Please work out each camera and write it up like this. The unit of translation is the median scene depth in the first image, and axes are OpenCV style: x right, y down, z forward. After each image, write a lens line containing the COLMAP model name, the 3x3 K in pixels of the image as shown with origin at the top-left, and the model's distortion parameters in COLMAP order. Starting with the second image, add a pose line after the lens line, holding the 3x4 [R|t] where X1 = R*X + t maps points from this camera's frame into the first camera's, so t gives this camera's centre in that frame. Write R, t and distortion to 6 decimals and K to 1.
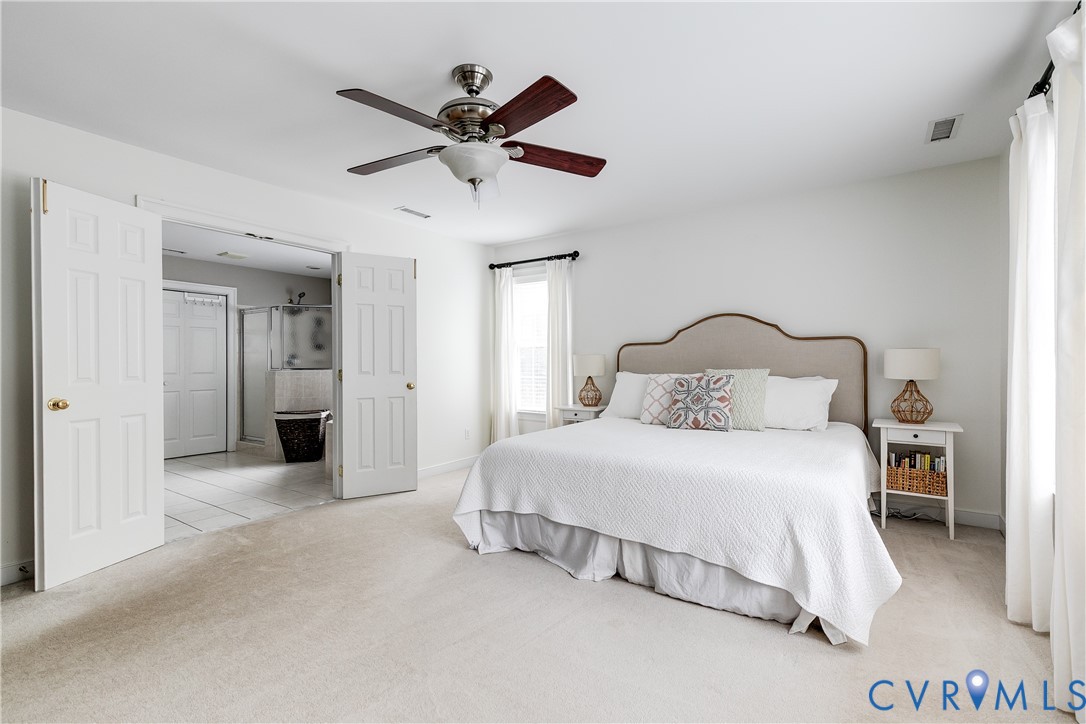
lens RADIAL K [[493.1, 0, 546.0], [0, 493.1, 360.9], [0, 0, 1]] dist [0.004601, 0.000730]
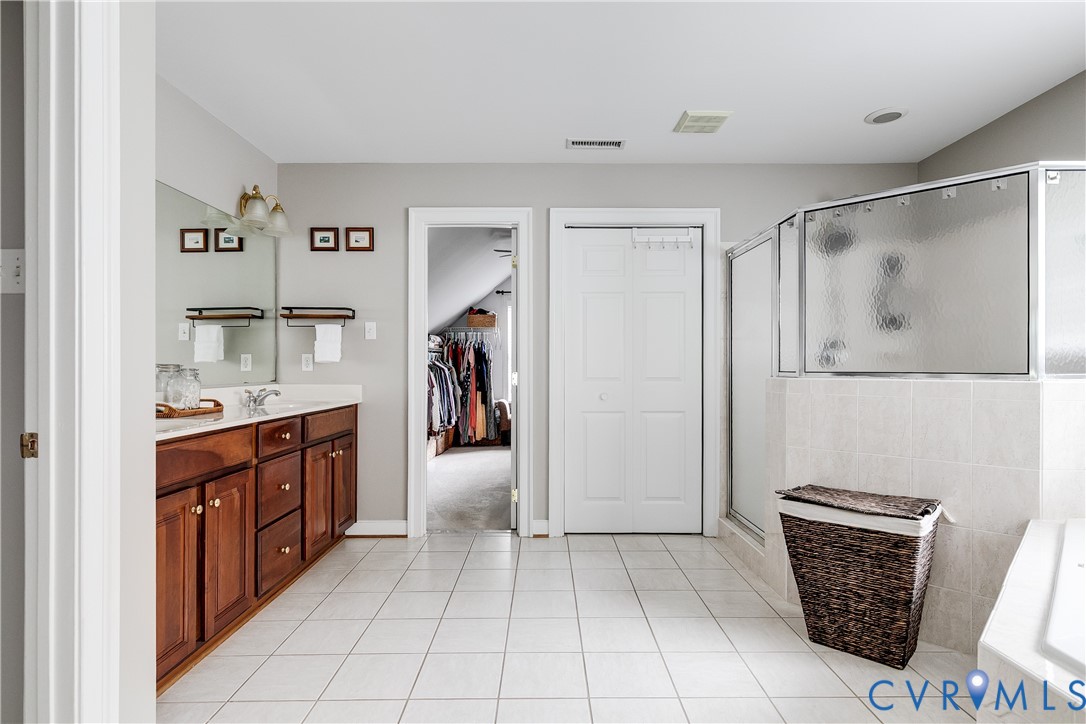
lens RADIAL K [[579.3, 0, 544.3], [0, 579.3, 359.6], [0, 0, 1]] dist [-0.003458, -0.000197]
pose [[0.586428, -0.001944, -0.809999, -0.261634], [0.001578, 0.999998, -0.001258, 0.004982], [0.810000, -0.000540, 0.586429, 0.522059]]
